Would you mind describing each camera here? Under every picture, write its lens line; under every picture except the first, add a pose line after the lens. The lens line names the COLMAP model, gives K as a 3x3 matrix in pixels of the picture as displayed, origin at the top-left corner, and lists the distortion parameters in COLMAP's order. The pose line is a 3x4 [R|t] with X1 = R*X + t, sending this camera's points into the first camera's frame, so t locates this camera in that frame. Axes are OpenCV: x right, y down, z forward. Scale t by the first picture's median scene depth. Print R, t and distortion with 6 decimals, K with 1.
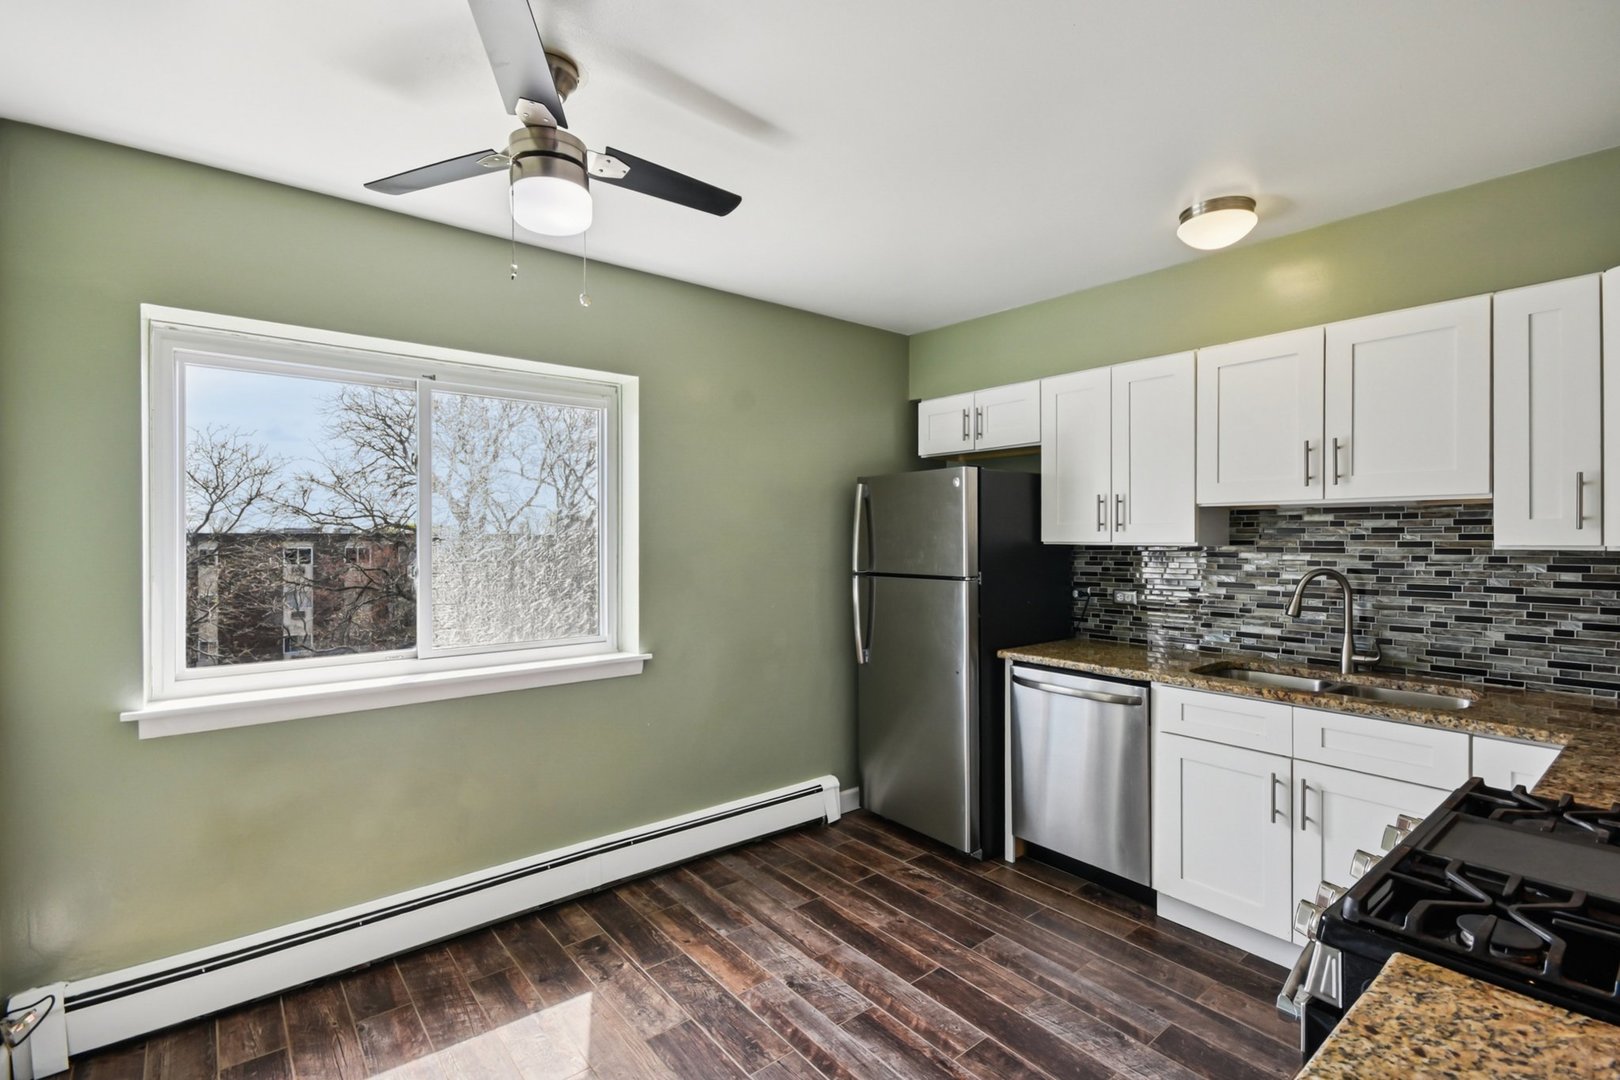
lens RADIAL K [[720.1, 0, 814.4], [0, 720.1, 543.0], [0, 0, 1]] dist [-0.025967, -0.002433]
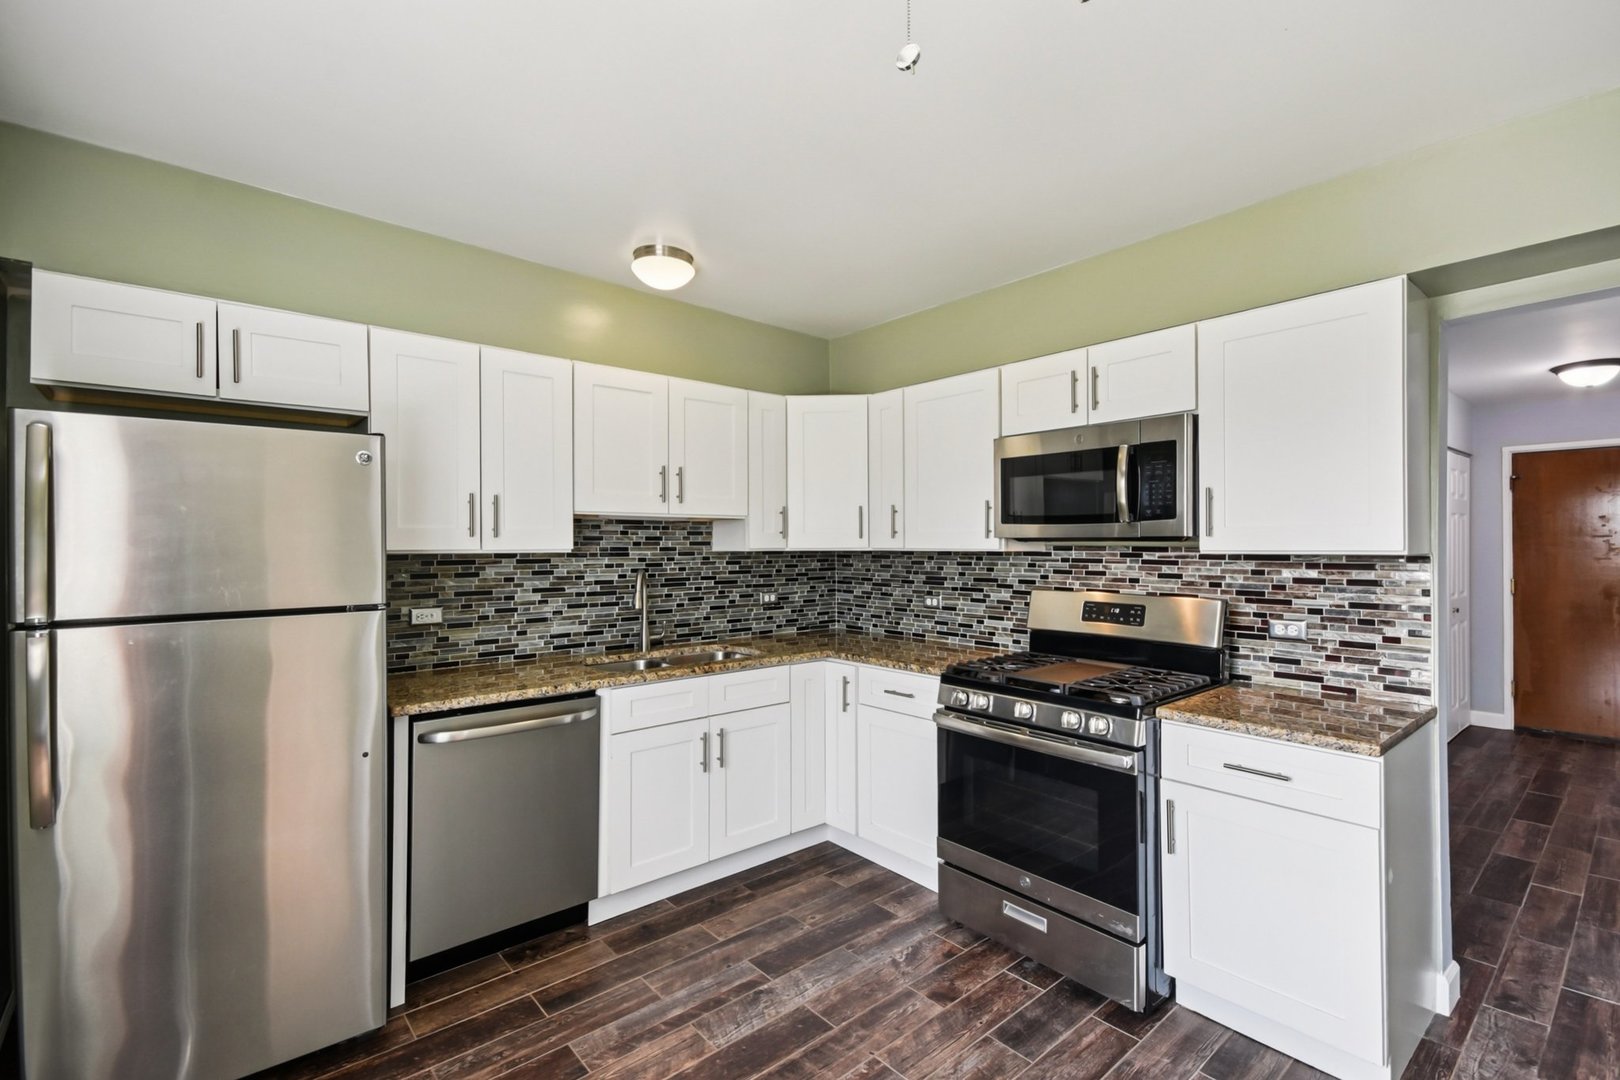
lens RADIAL K [[720.1, 0, 817.9], [0, 720.1, 537.9], [0, 0, 1]] dist [-0.025967, -0.002433]
pose [[-0.062677, 0.010285, 0.997981, -0.561533], [0.011311, 0.999890, -0.009594, -0.002983], [-0.997970, 0.010687, -0.062786, 0.781572]]
